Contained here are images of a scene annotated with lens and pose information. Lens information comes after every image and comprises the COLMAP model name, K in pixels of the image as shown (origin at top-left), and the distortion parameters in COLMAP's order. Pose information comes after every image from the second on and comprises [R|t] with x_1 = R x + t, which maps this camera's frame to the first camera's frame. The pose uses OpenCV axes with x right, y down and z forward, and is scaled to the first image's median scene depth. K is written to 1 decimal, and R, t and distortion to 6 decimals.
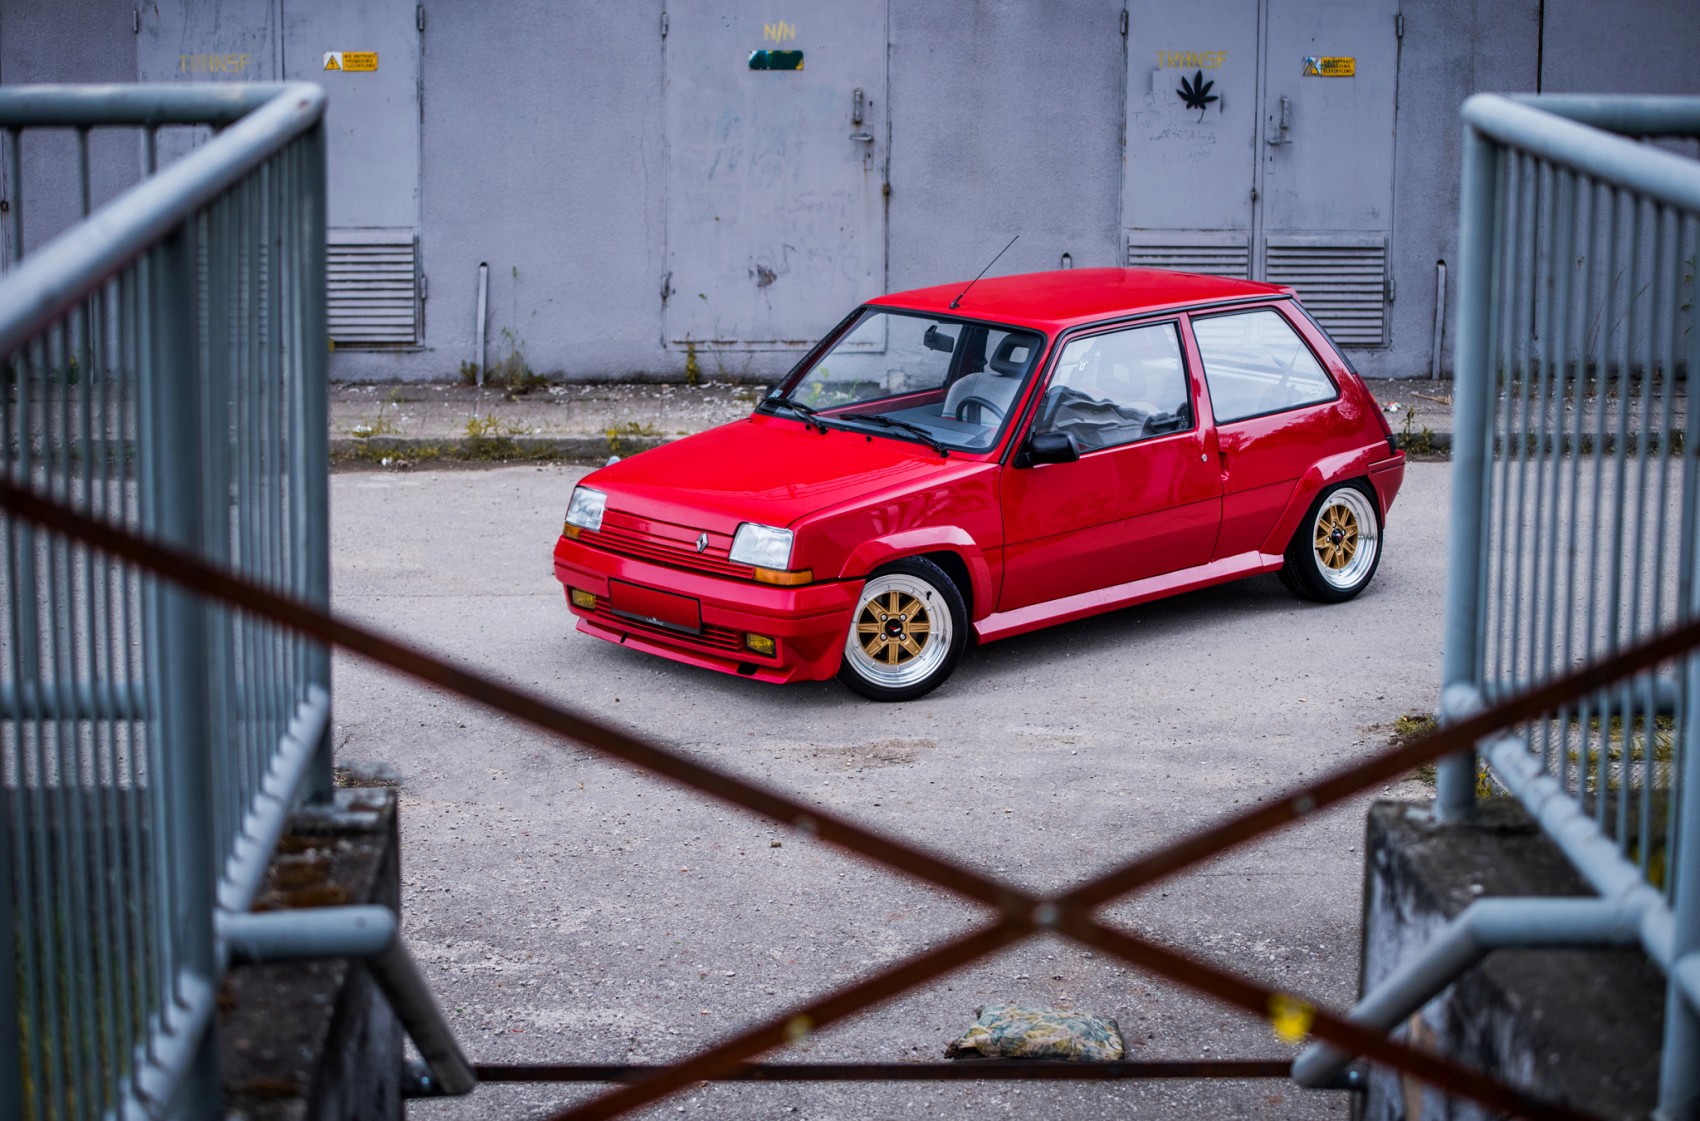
lens RADIAL K [[3313.0, 0, 796.9], [0, 3313.0, 559.8], [0, 0, 1]] dist [-0.306212, 0.671412]
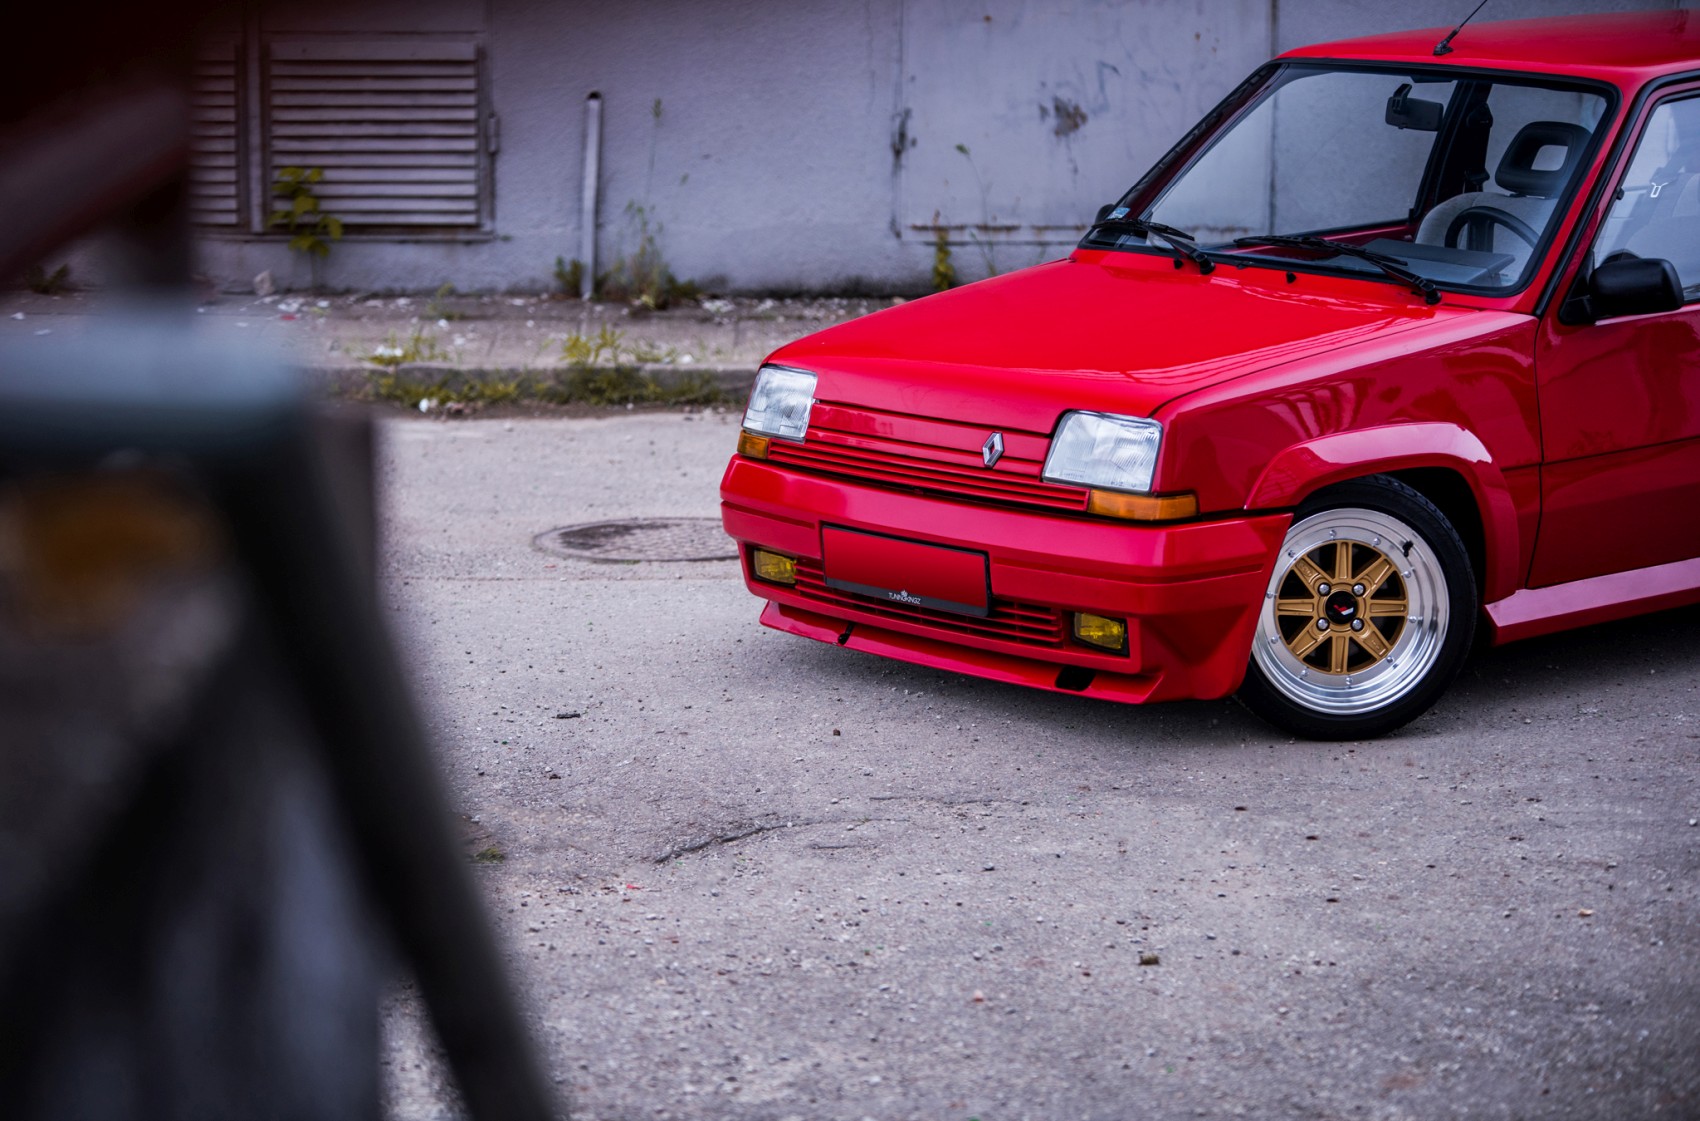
lens RADIAL K [[4978.4, 0, 798.0], [0, 4978.4, 561.7], [0, 0, 1]] dist [0.095670, 1.079086]
pose [[0.998623, 0.004009, -0.052304, -0.010877], [-0.005890, 0.999340, -0.035858, 0.026881], [0.052125, 0.036117, 0.997987, 0.106977]]
